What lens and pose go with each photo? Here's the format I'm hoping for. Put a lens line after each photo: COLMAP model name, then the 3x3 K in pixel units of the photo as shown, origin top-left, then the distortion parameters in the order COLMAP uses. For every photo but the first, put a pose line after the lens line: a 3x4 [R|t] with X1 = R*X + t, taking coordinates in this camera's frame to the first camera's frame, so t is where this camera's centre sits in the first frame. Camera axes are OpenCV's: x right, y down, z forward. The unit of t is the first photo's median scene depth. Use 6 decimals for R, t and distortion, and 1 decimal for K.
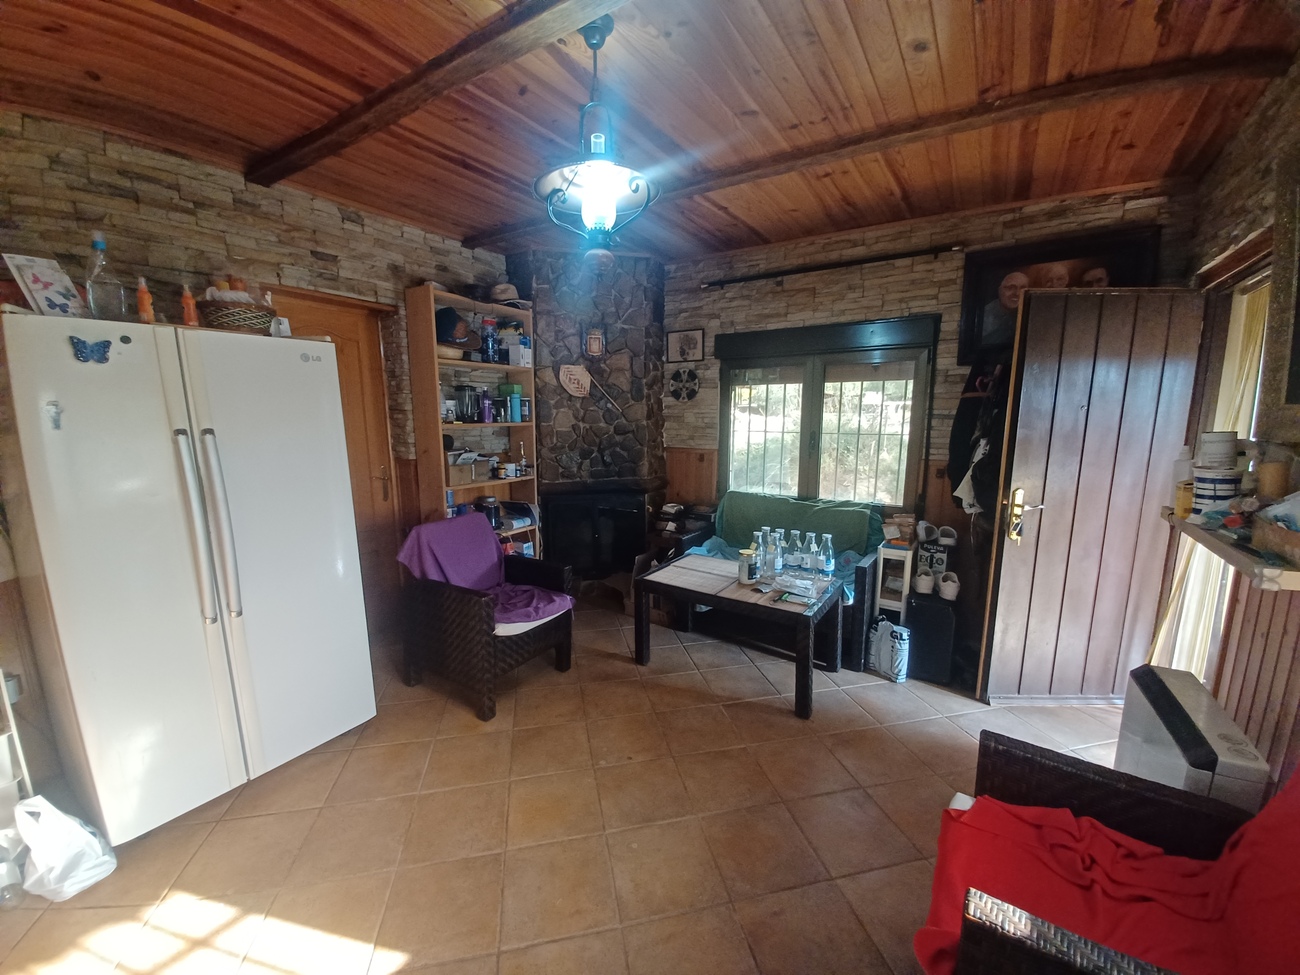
lens RADIAL K [[518.9, 0, 643.5], [0, 518.9, 500.3], [0, 0, 1]] dist [-0.001195, -0.010760]
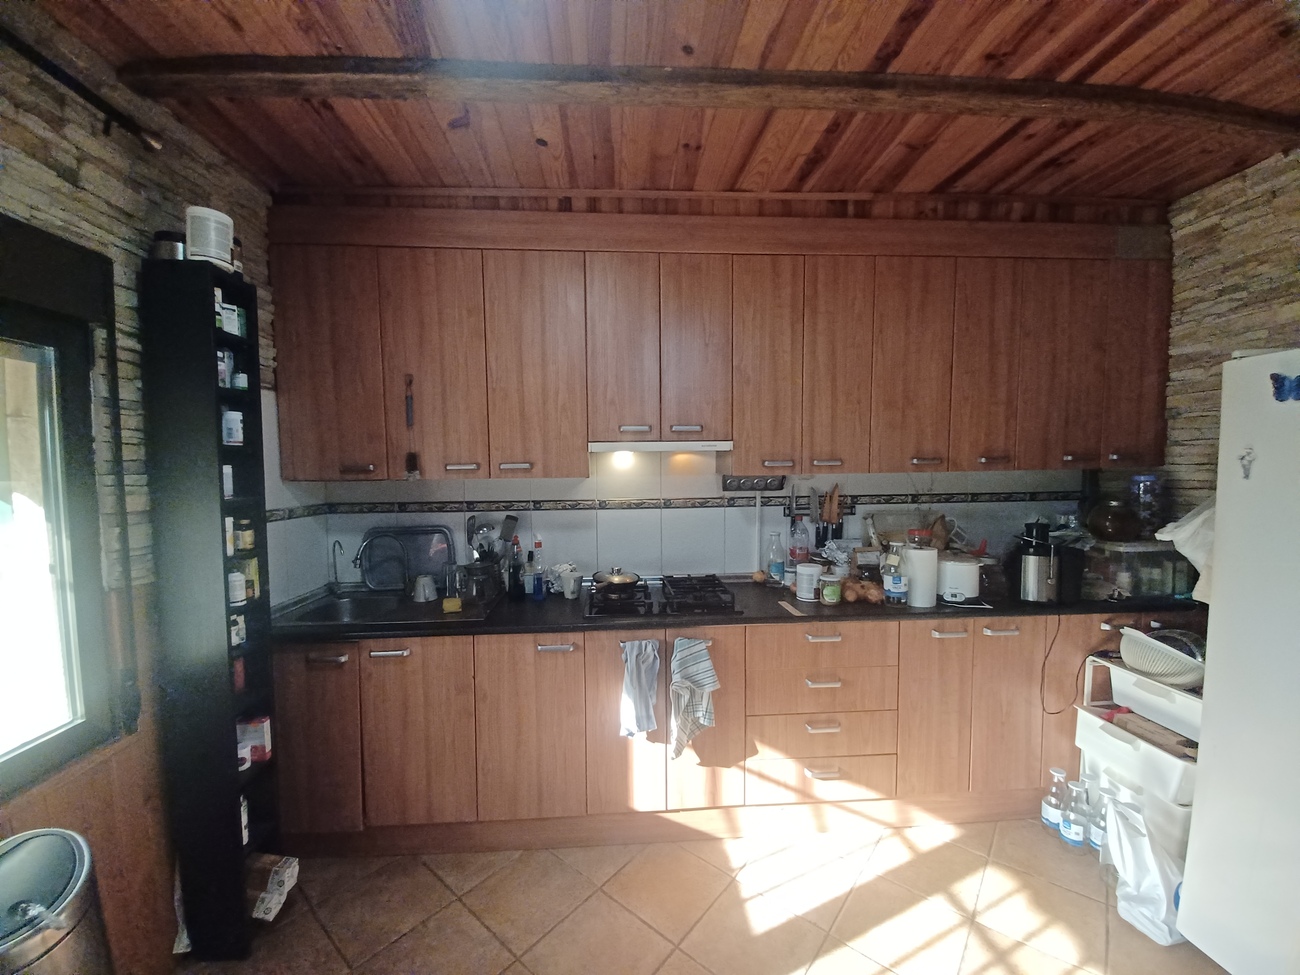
lens RADIAL K [[518.9, 0, 620.7], [0, 518.9, 500.8], [0, 0, 1]] dist [-0.001195, -0.010760]
pose [[-0.812652, 0.042562, -0.581193, 0.197723], [-0.088213, 0.976852, 0.194881, -0.120512], [0.576034, 0.209639, -0.790086, 0.731997]]
